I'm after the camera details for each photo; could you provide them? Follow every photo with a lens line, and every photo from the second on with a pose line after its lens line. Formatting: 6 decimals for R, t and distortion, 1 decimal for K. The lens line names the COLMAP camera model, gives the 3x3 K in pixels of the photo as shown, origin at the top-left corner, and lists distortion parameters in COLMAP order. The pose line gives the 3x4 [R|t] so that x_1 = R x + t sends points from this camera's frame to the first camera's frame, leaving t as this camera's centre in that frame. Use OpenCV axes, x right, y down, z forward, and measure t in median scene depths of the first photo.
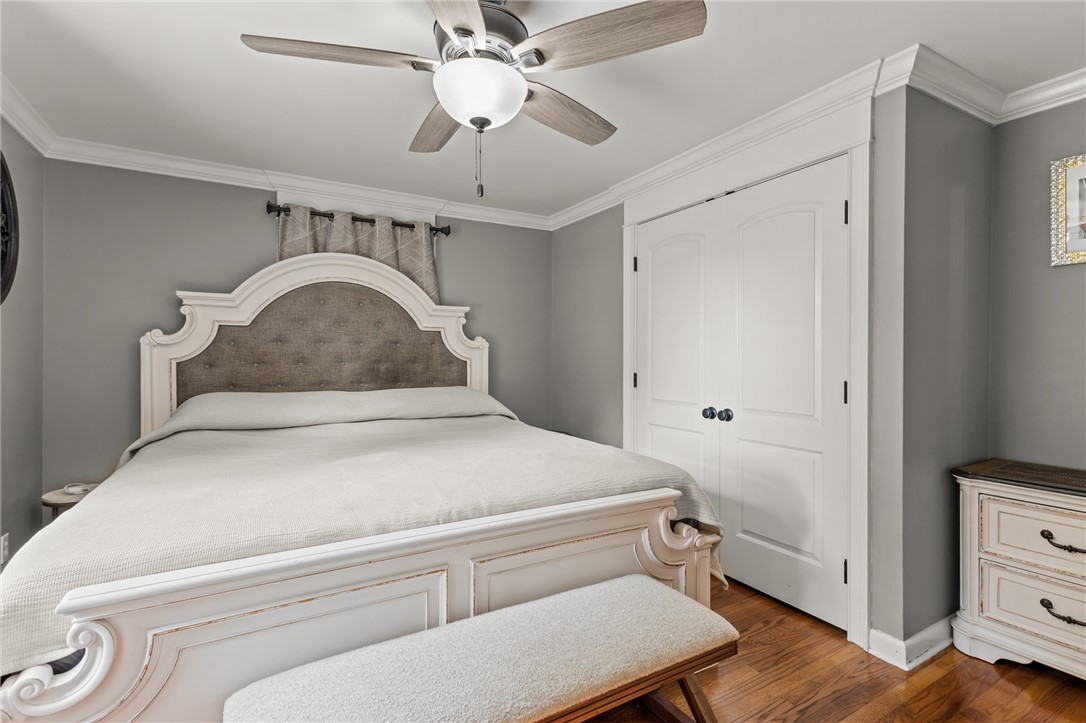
lens RADIAL K [[504.8, 0, 570.9], [0, 504.8, 356.8], [0, 0, 1]] dist [0.009539, -0.003778]
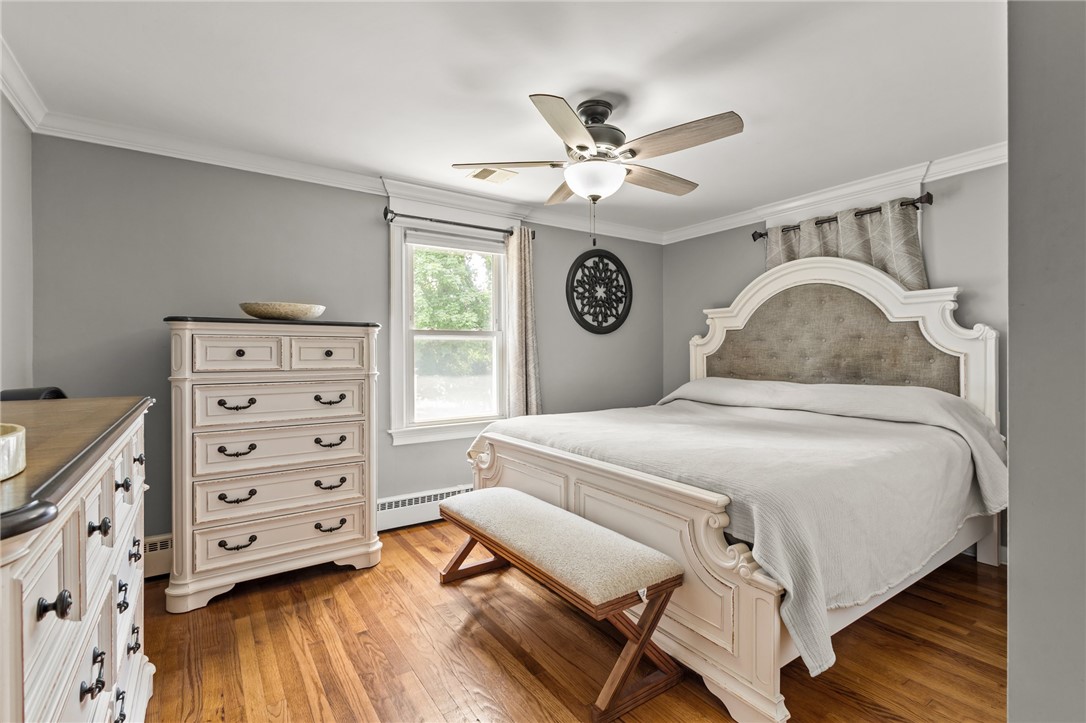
lens RADIAL K [[504.8, 0, 534.1], [0, 504.8, 358.5], [0, 0, 1]] dist [0.009539, -0.003778]
pose [[0.045682, 0.006917, -0.998932, 0.617405], [0.003364, 0.999969, 0.007078, 0.003999], [0.998950, -0.003684, 0.045657, 0.354839]]
